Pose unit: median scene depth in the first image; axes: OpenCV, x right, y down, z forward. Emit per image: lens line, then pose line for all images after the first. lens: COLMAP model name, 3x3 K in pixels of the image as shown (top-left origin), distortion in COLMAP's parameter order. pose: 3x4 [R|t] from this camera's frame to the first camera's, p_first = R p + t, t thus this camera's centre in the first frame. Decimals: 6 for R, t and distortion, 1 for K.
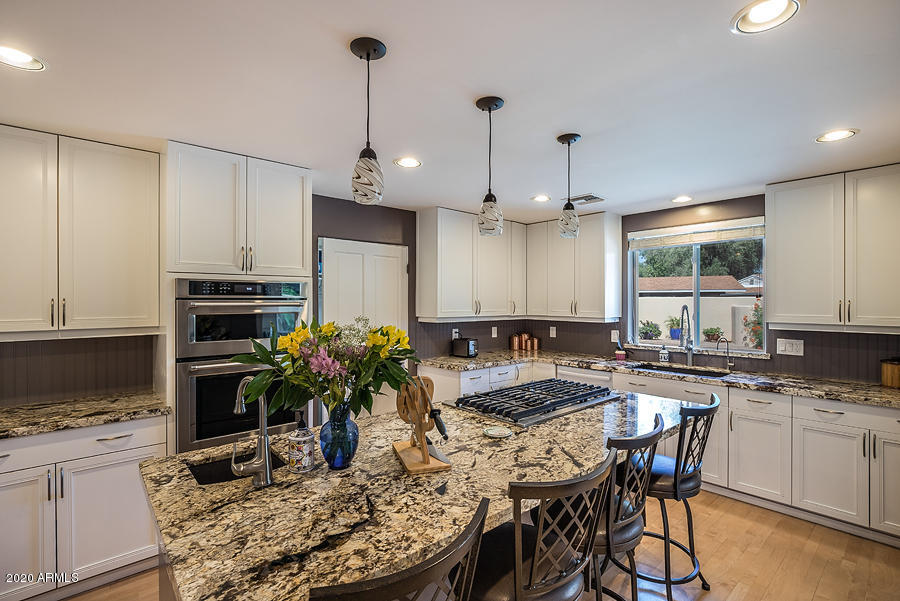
lens RADIAL K [[420.5, 0, 457.0], [0, 420.5, 300.4], [0, 0, 1]] dist [-0.029487, 0.003457]
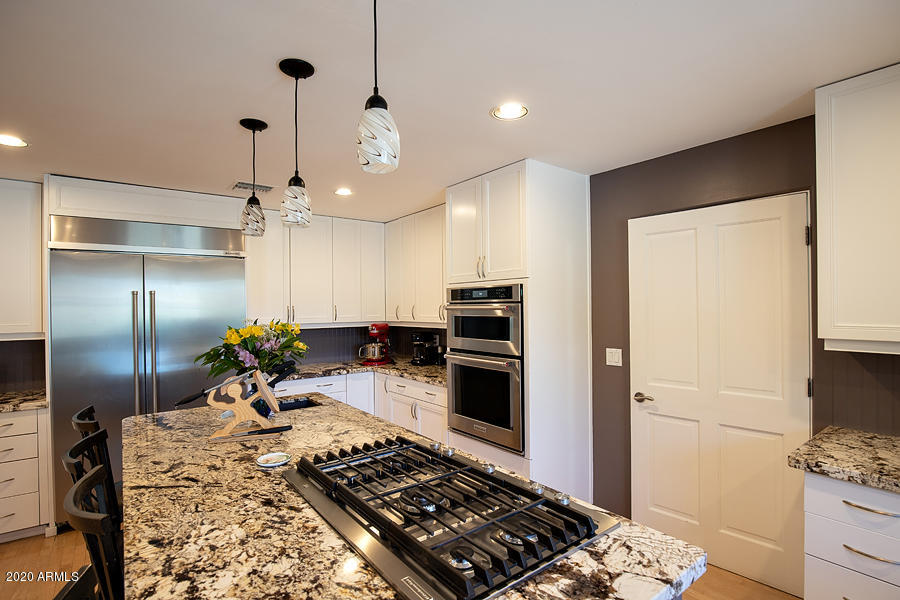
lens RADIAL K [[444.6, 0, 459.1], [0, 444.6, 308.0], [0, 0, 1]] dist [-0.026521, -0.000929]
pose [[-0.069291, 0.007958, -0.997565, 0.408200], [0.015735, 0.999853, 0.006884, 0.000857], [0.997472, -0.015220, -0.069406, 0.607053]]
